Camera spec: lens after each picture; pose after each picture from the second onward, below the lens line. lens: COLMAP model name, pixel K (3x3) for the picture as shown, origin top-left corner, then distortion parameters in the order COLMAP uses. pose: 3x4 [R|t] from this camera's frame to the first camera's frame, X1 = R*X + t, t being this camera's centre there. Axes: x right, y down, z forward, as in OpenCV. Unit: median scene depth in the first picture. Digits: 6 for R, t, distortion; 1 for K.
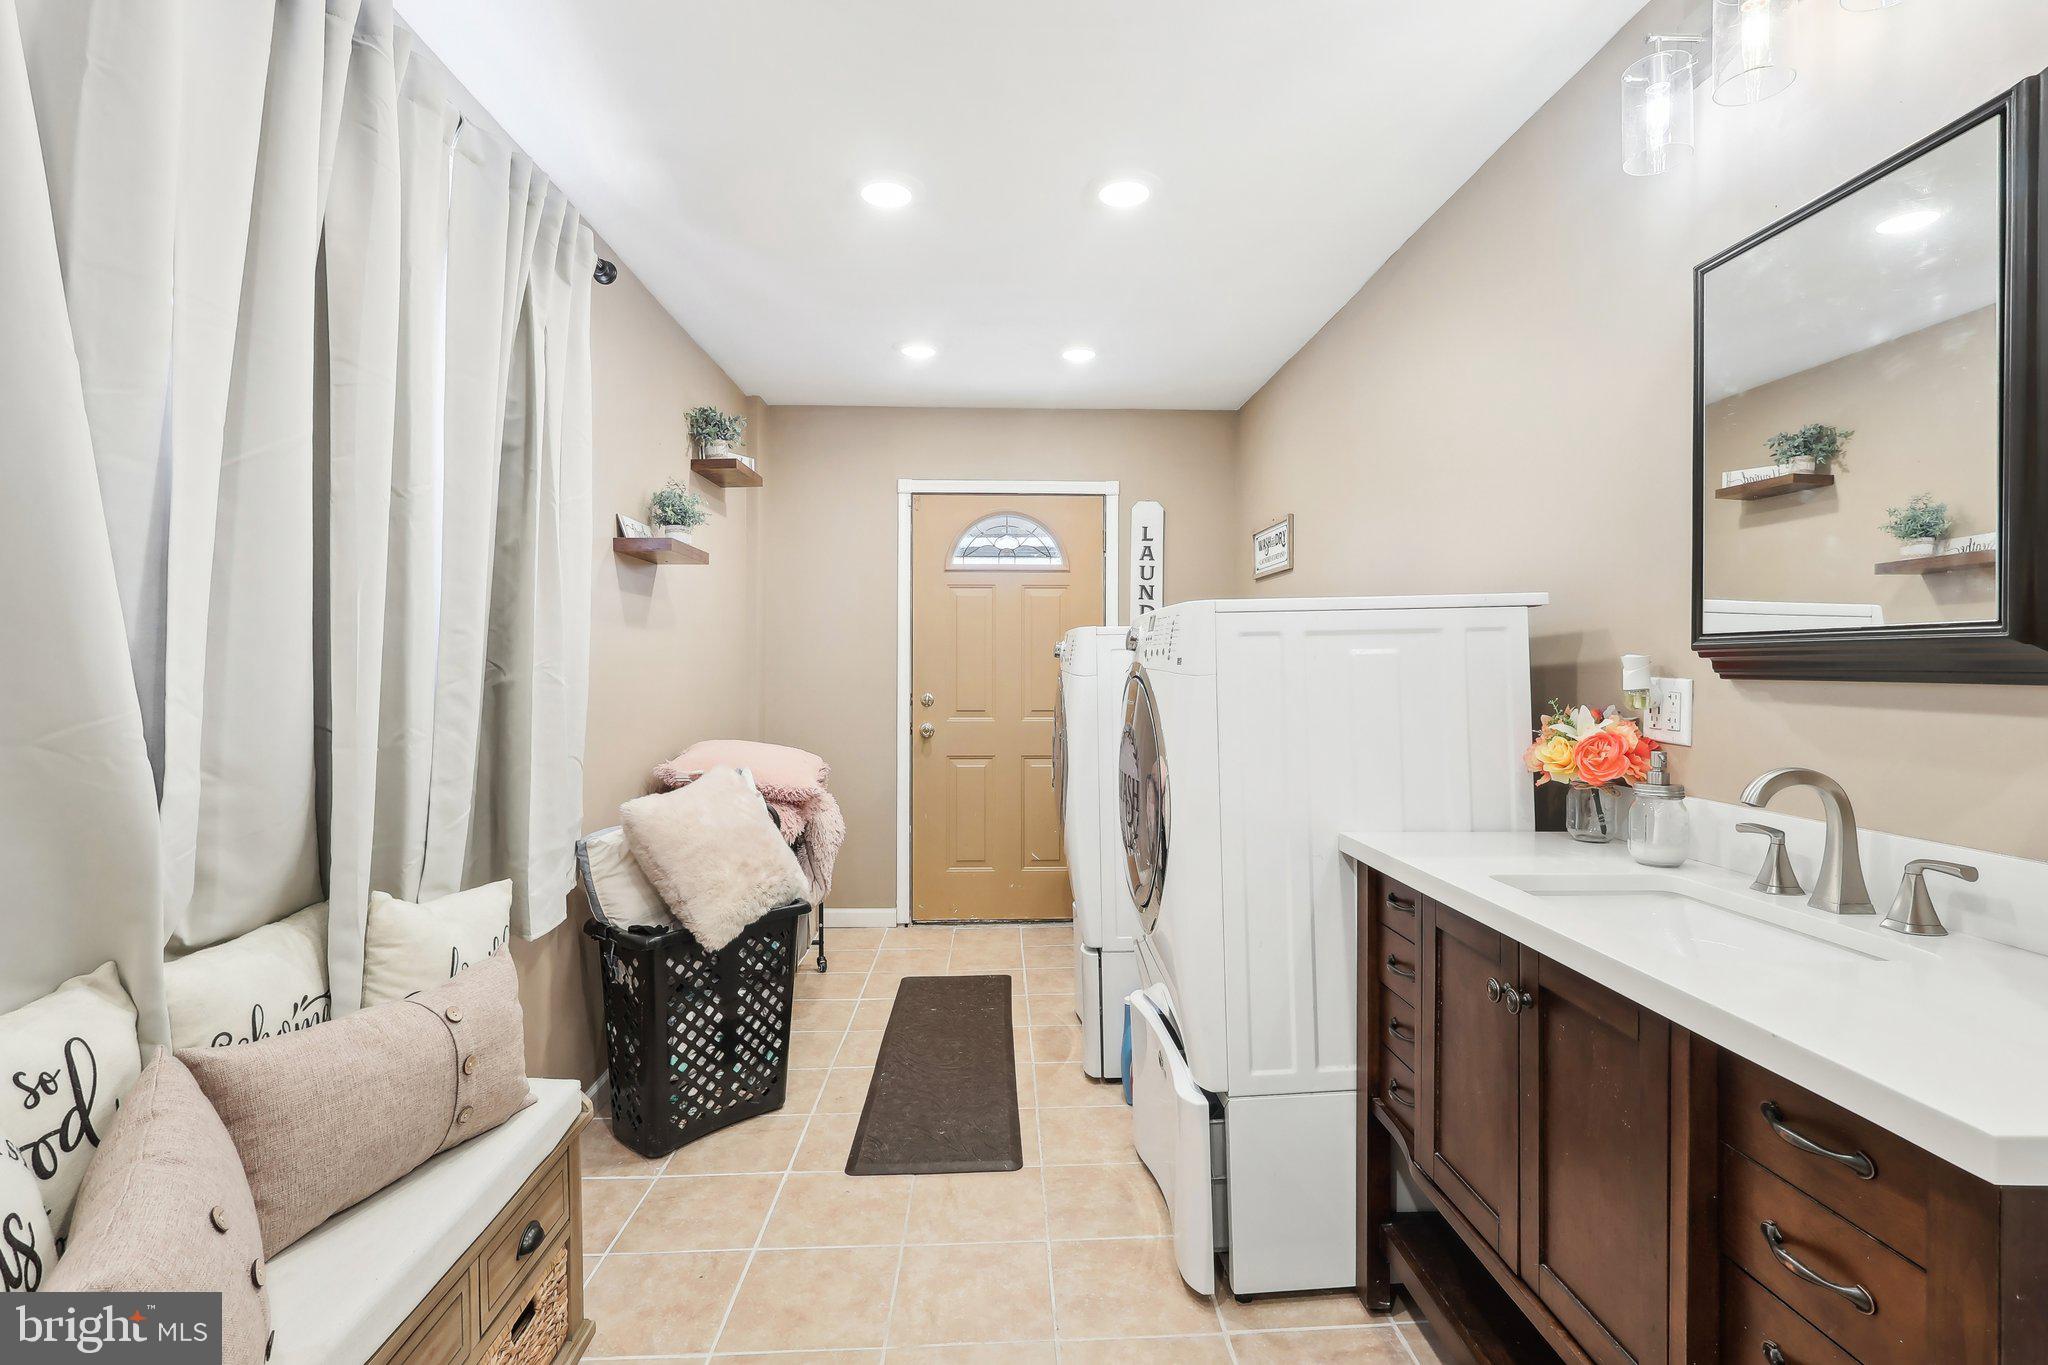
lens RADIAL K [[964.1, 0, 1027.2], [0, 964.1, 661.4], [0, 0, 1]] dist [0.001486, 0.001150]
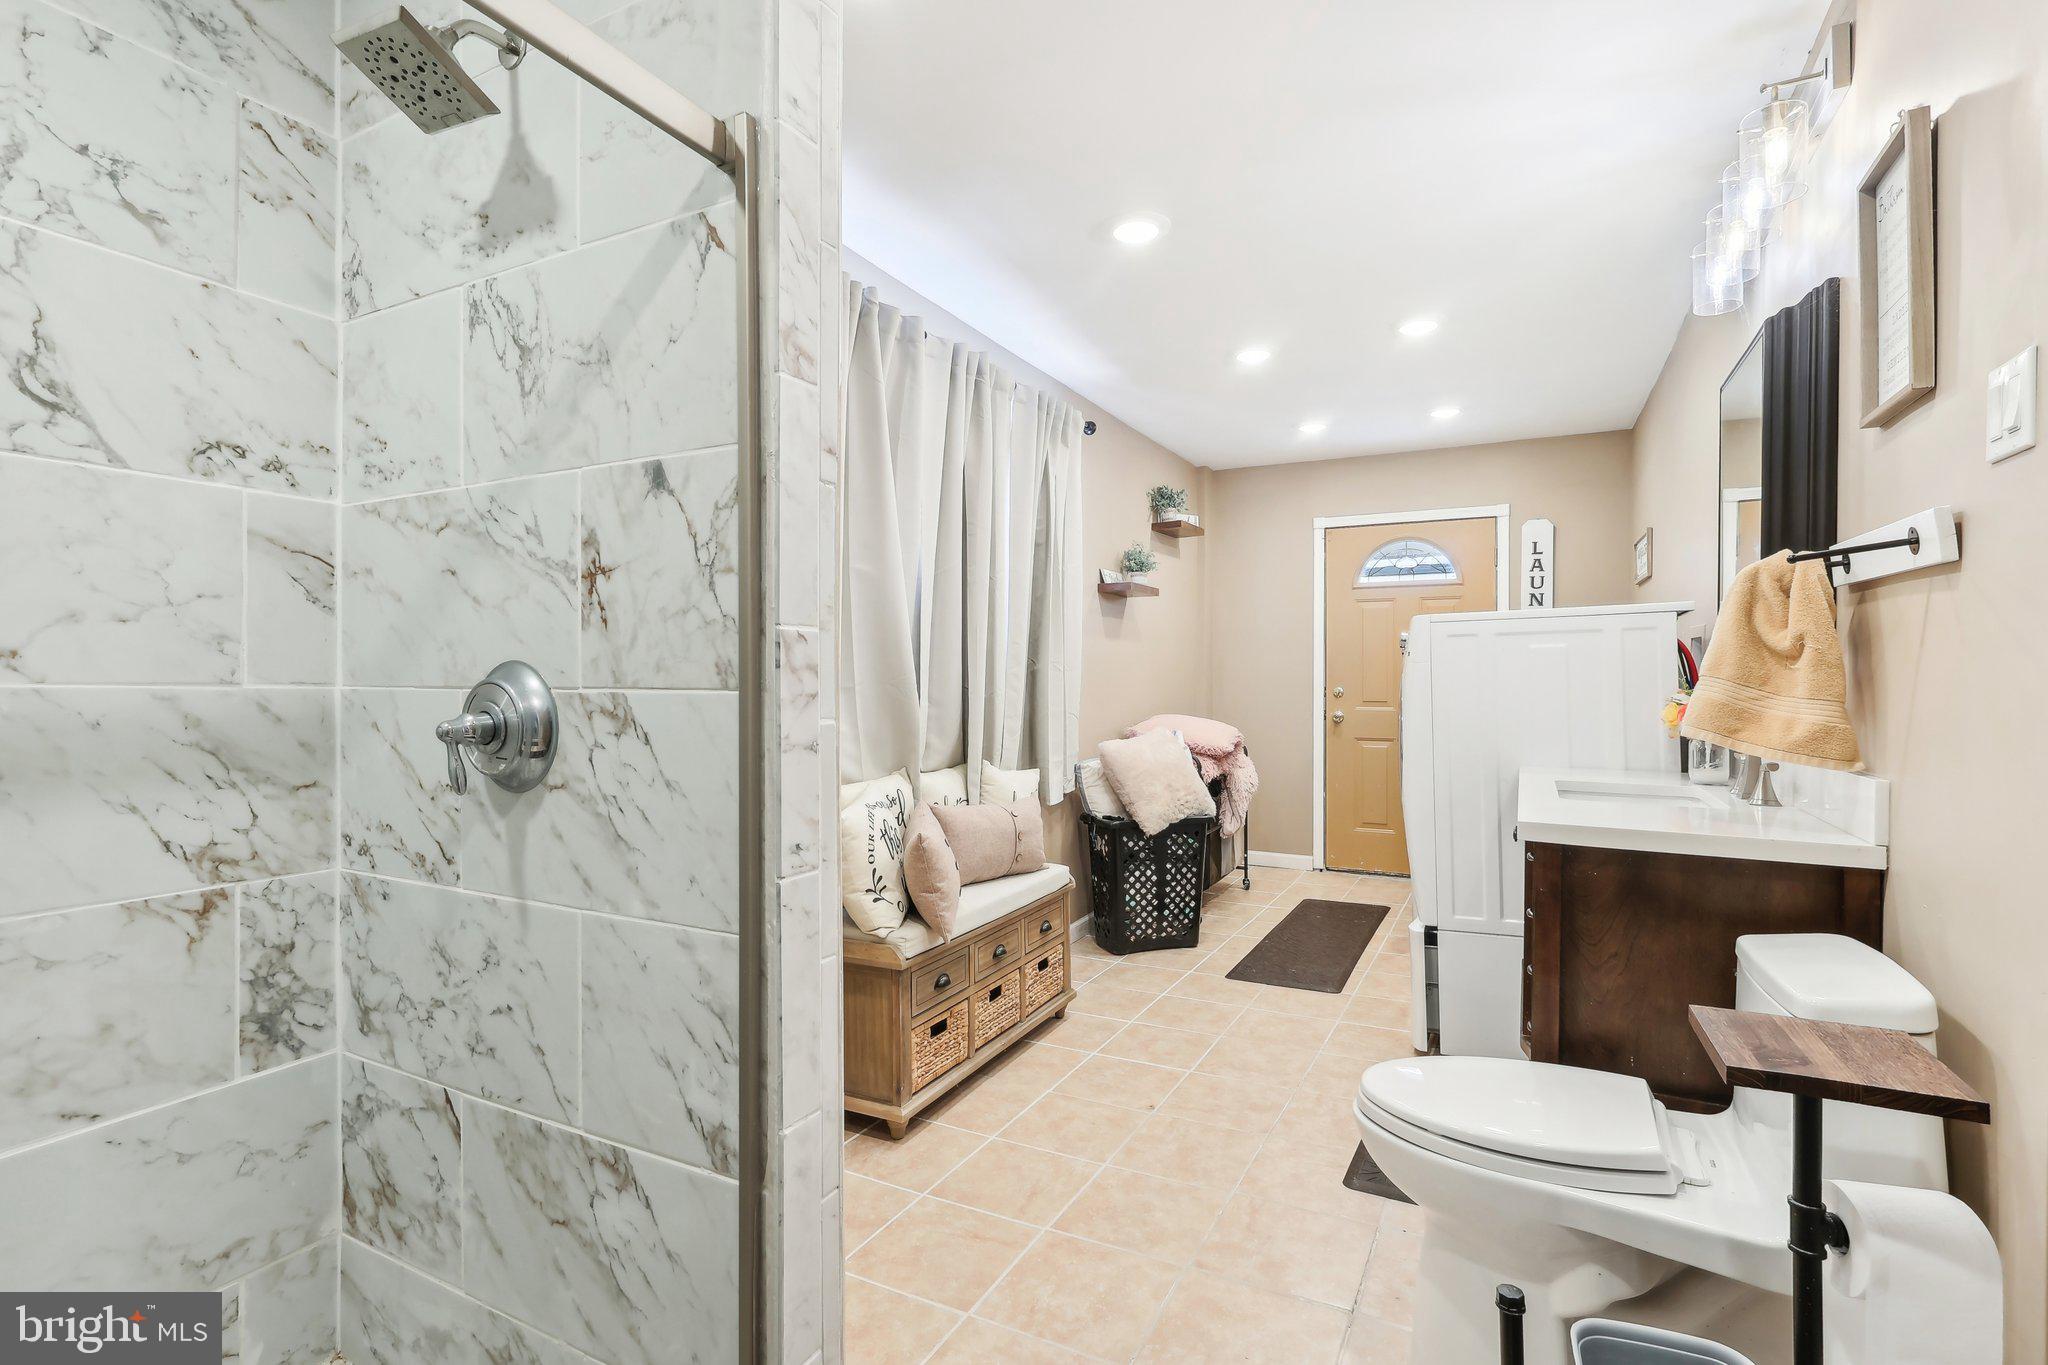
lens RADIAL K [[964.1, 0, 1024.3], [0, 964.1, 678.9], [0, 0, 1]] dist [0.001486, 0.001150]
pose [[0.866312, 0.001027, -0.499503, 0.299434], [0.003148, 0.999967, 0.007515, 0.020614], [0.499494, -0.008082, 0.866280, -0.510074]]
